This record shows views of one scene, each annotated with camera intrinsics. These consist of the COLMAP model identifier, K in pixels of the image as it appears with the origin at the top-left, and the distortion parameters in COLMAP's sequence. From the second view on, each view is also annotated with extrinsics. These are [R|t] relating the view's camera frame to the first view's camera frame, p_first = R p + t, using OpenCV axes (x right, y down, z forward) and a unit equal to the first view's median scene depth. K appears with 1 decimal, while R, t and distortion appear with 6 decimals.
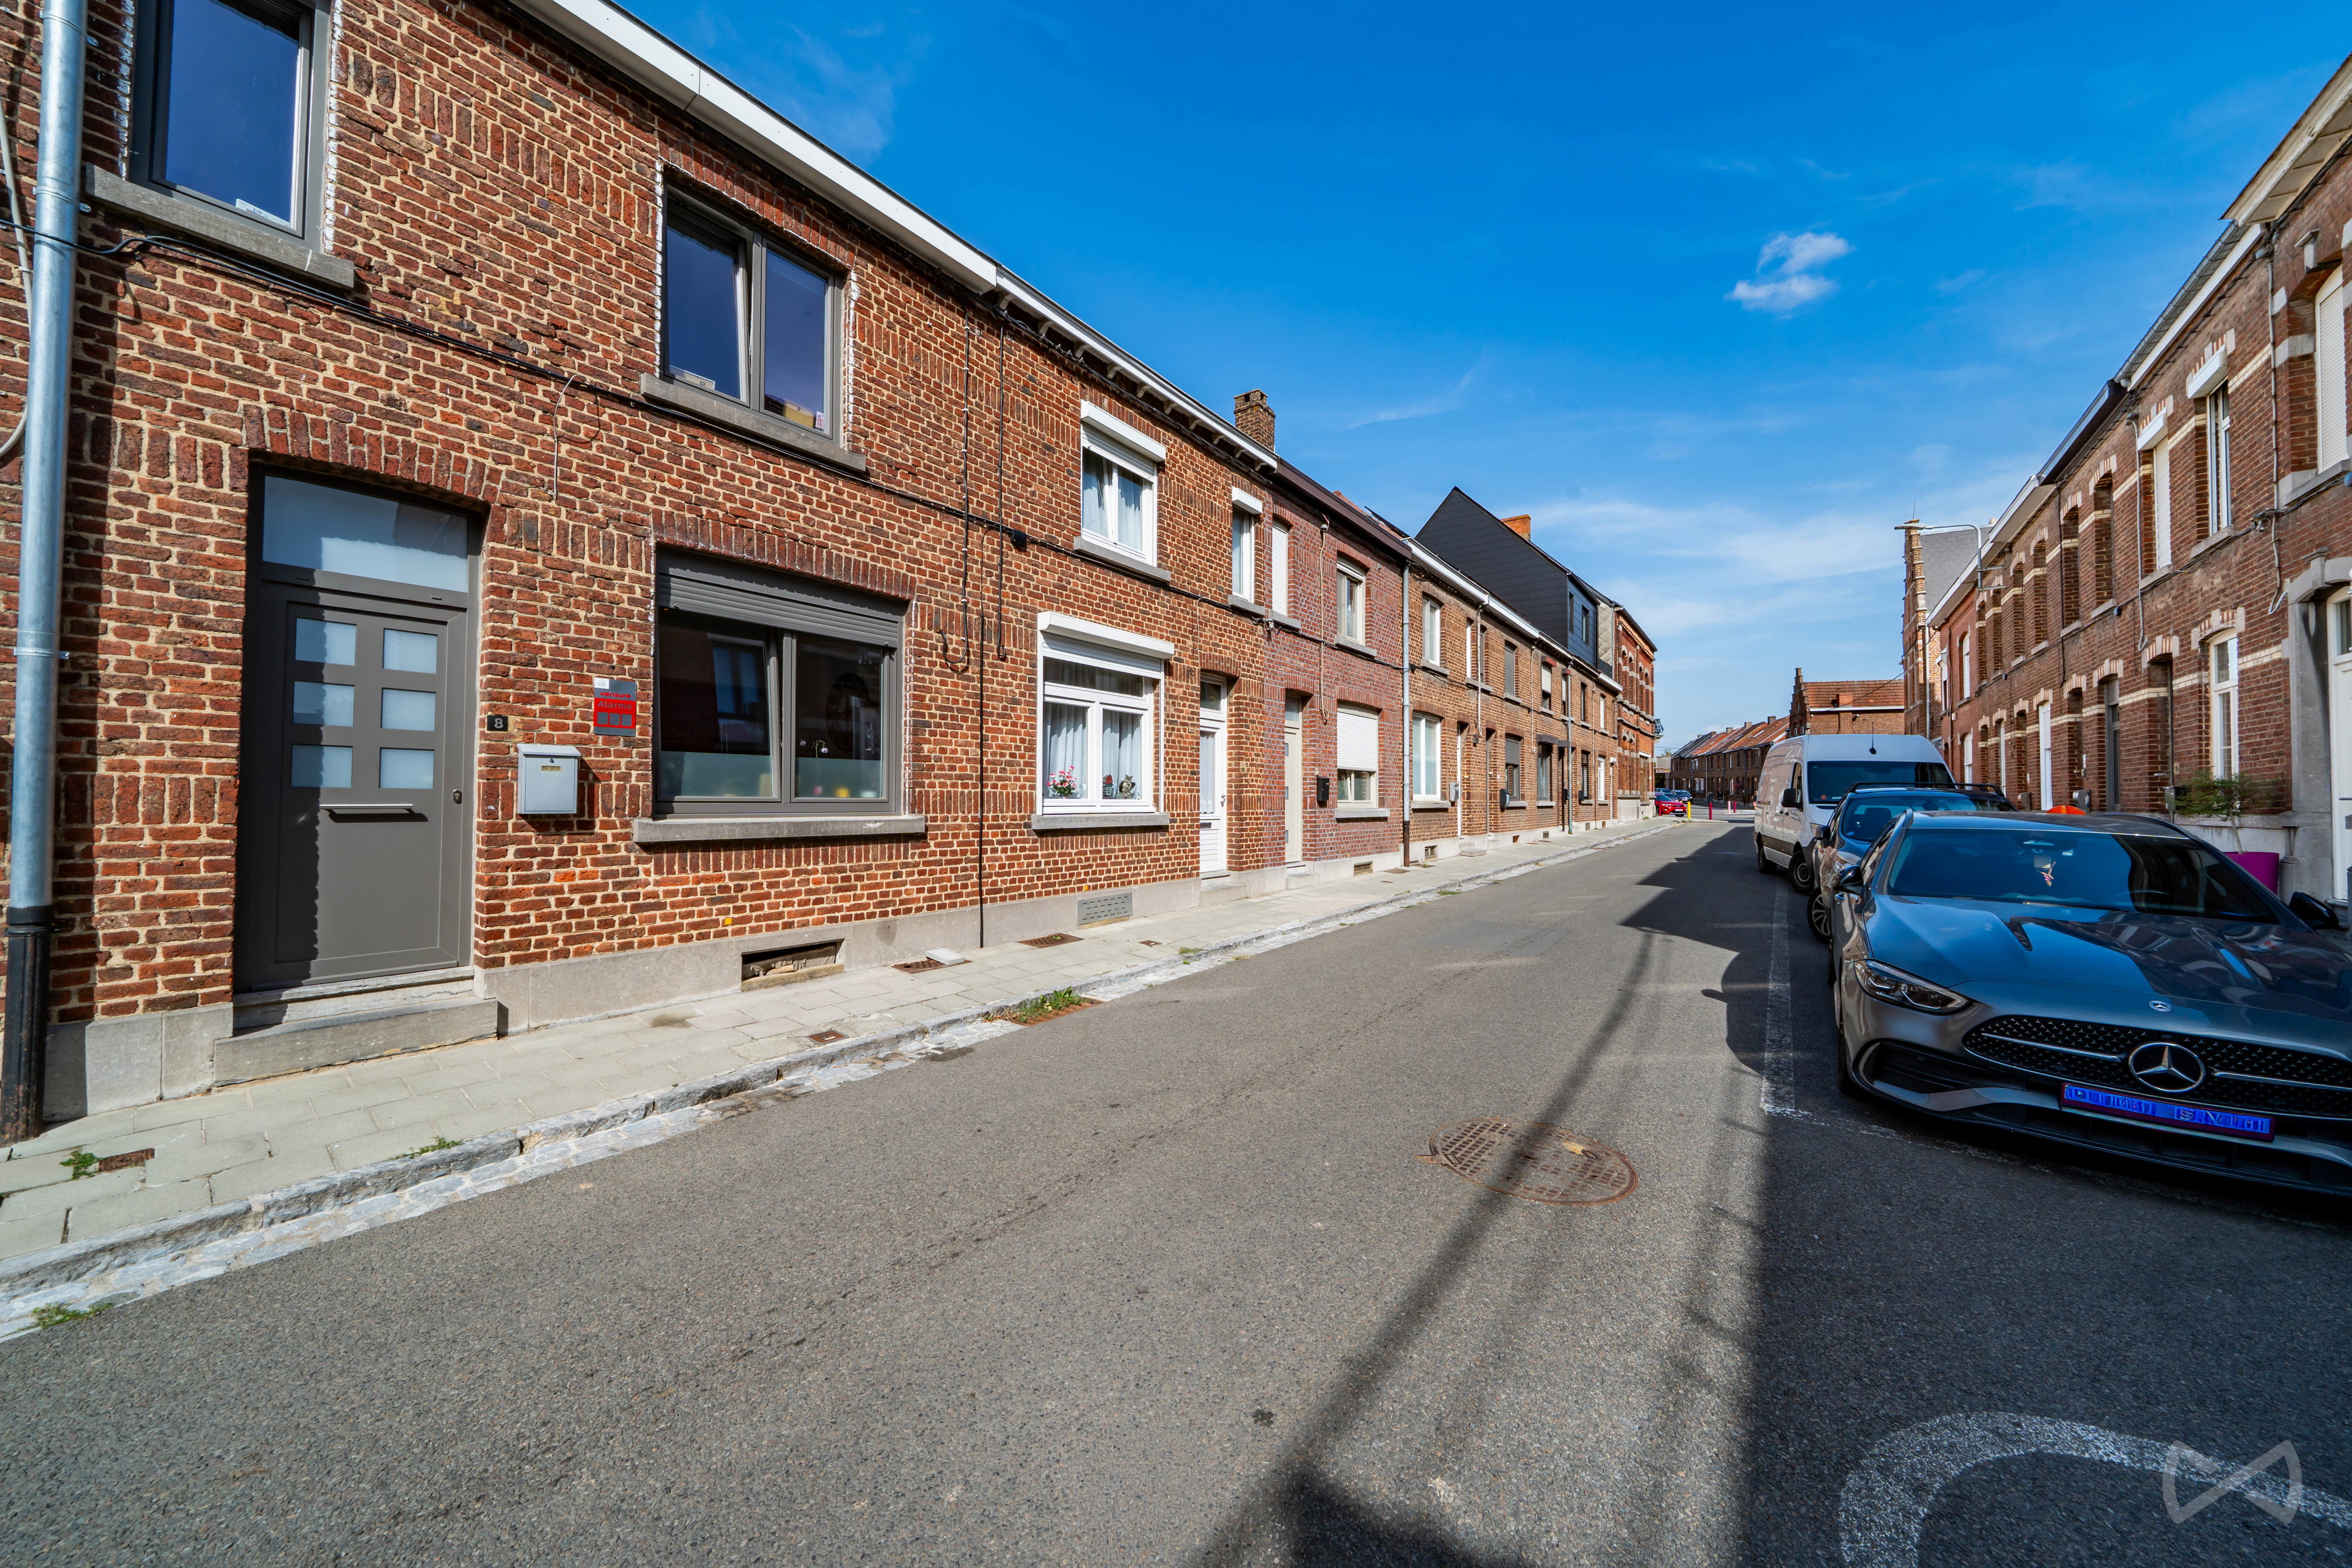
lens RADIAL K [[798.8, 0, 1176.7], [0, 798.8, 780.5], [0, 0, 1]] dist [0.008971, -0.005162]
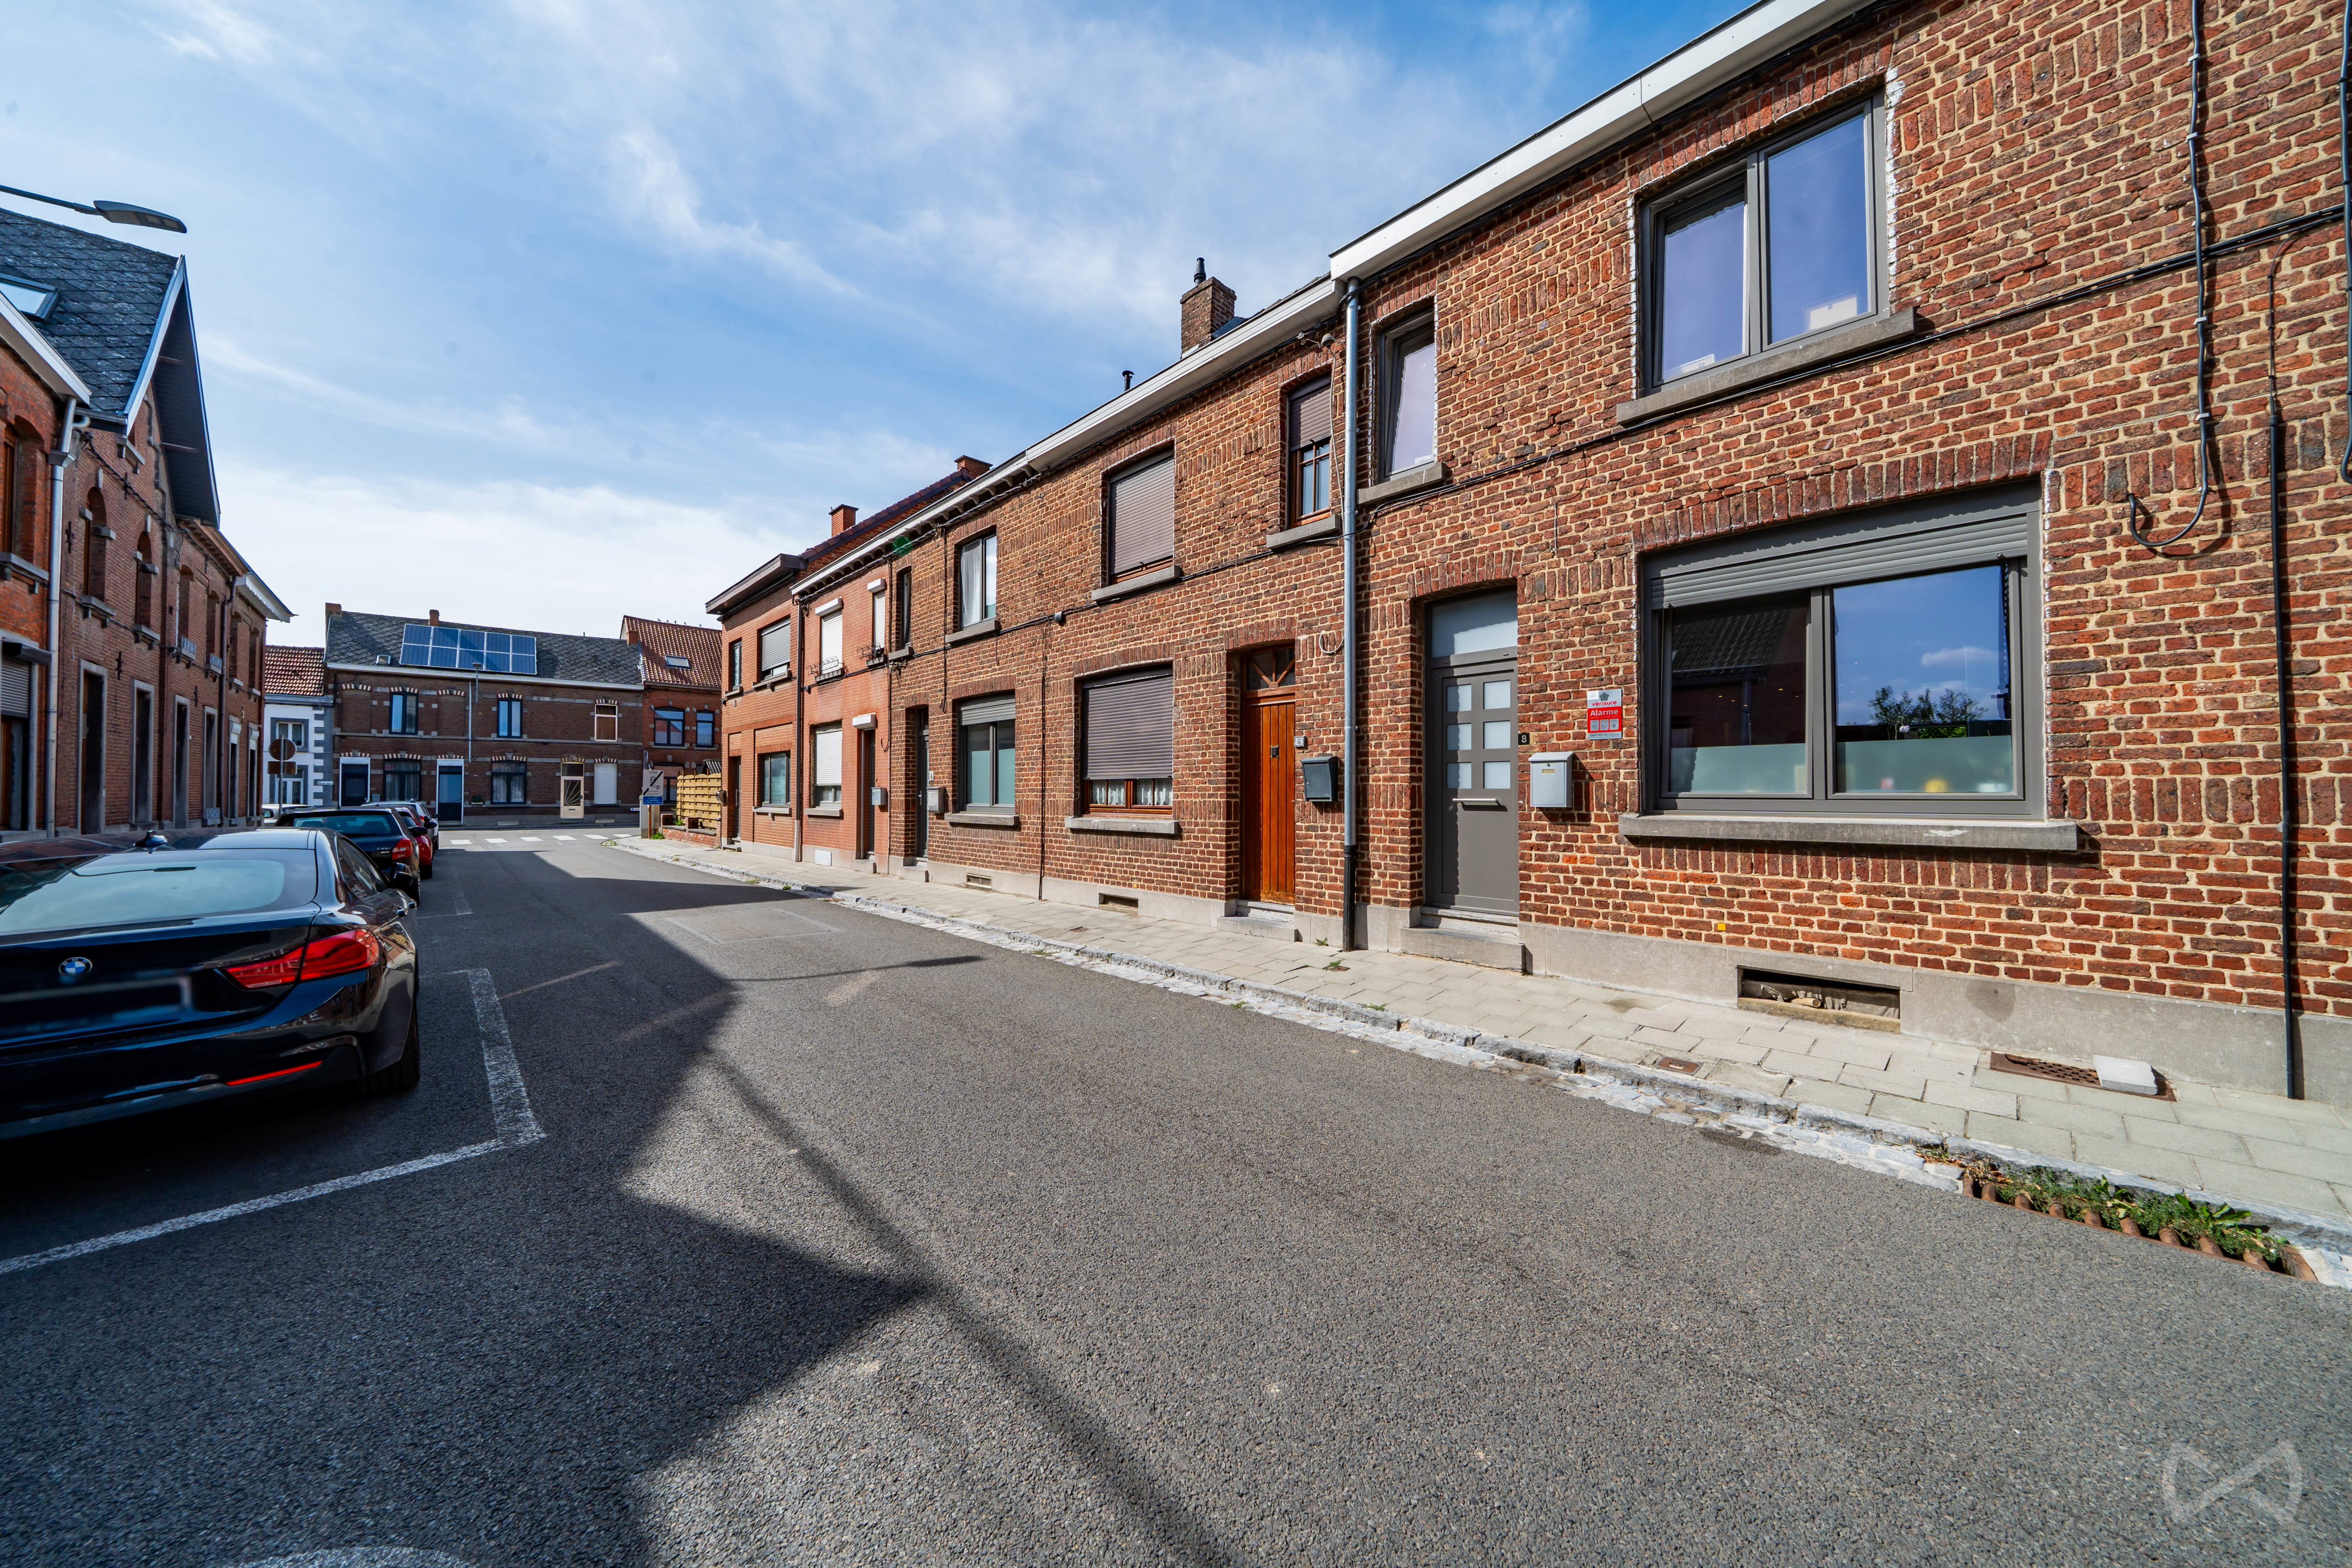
lens RADIAL K [[798.8, 0, 1176.7], [0, 798.8, 780.5], [0, 0, 1]] dist [0.008971, -0.005162]
pose [[-0.173270, -0.020587, -0.984659, 0.516837], [0.022480, 0.999438, -0.024851, 0.016598], [0.984618, -0.026441, -0.172710, 0.600020]]
